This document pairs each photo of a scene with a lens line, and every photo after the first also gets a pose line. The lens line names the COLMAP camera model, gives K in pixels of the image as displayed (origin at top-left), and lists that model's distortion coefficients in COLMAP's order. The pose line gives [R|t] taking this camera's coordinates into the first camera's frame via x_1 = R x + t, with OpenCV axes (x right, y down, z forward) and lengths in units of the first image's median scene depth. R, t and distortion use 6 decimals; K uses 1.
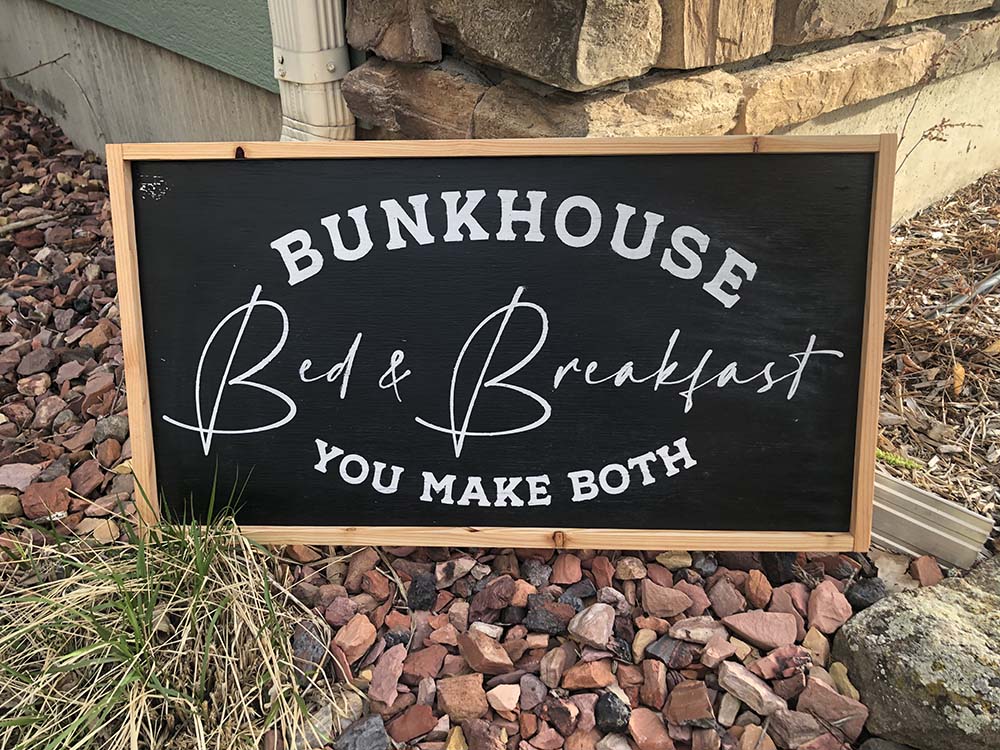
lens RADIAL K [[816.0, 0, 500.7], [0, 816.0, 374.2], [0, 0, 1]] dist [-0.027913, -0.009201]
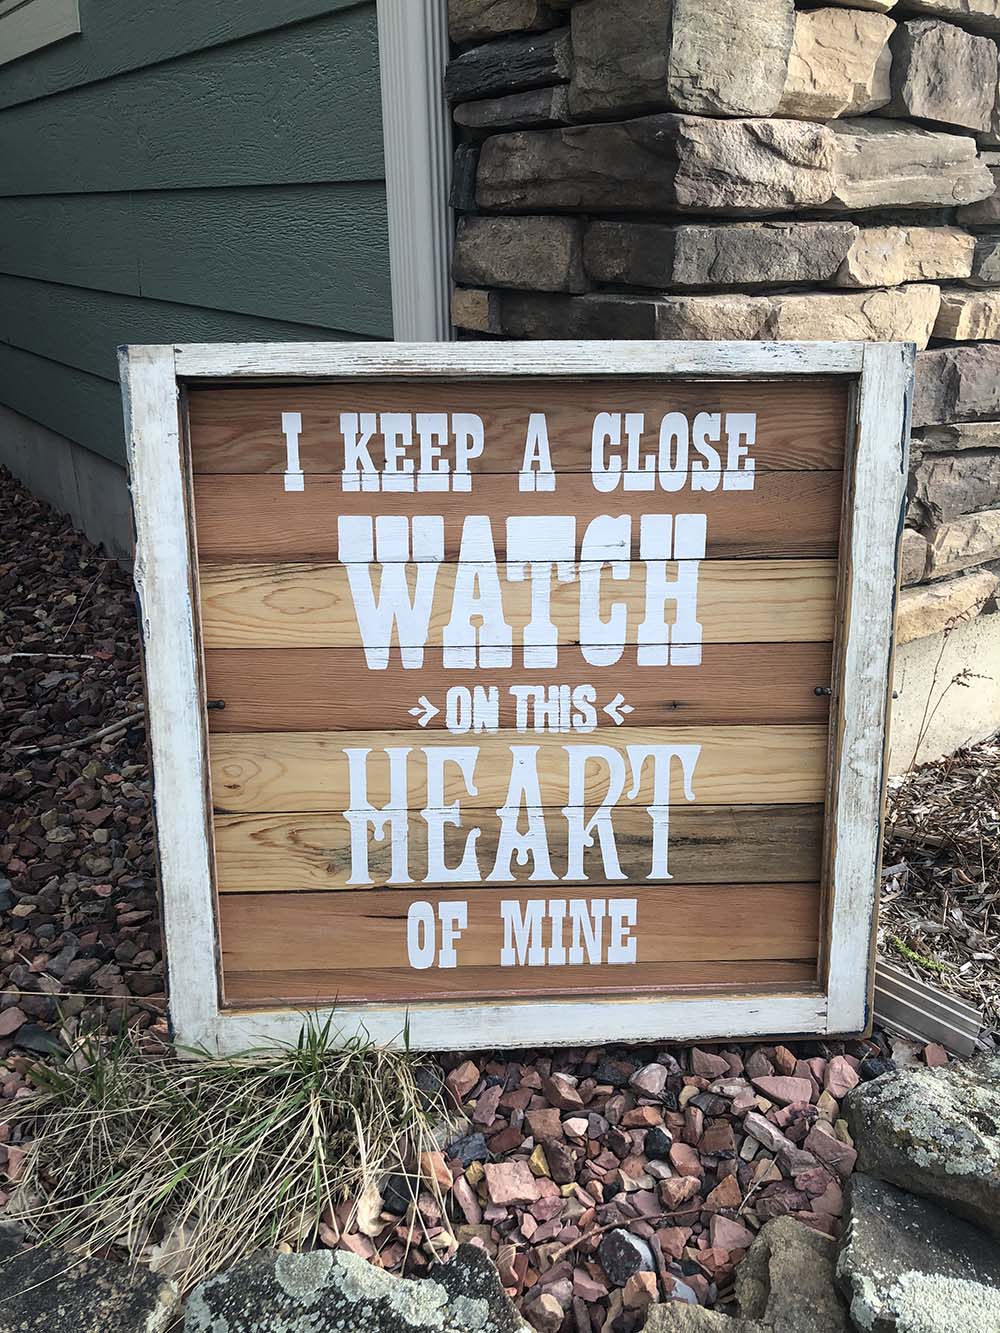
lens RADIAL K [[1091.0, 0, 495.8], [0, 1091.0, 667.5], [0, 0, 1]] dist [-0.011492, 0.000692]
pose [[0.993306, 0.017543, -0.114175, 0.062267], [-0.036645, 0.985202, -0.167432, -0.034136], [0.109548, 0.170495, 0.979250, -0.843637]]
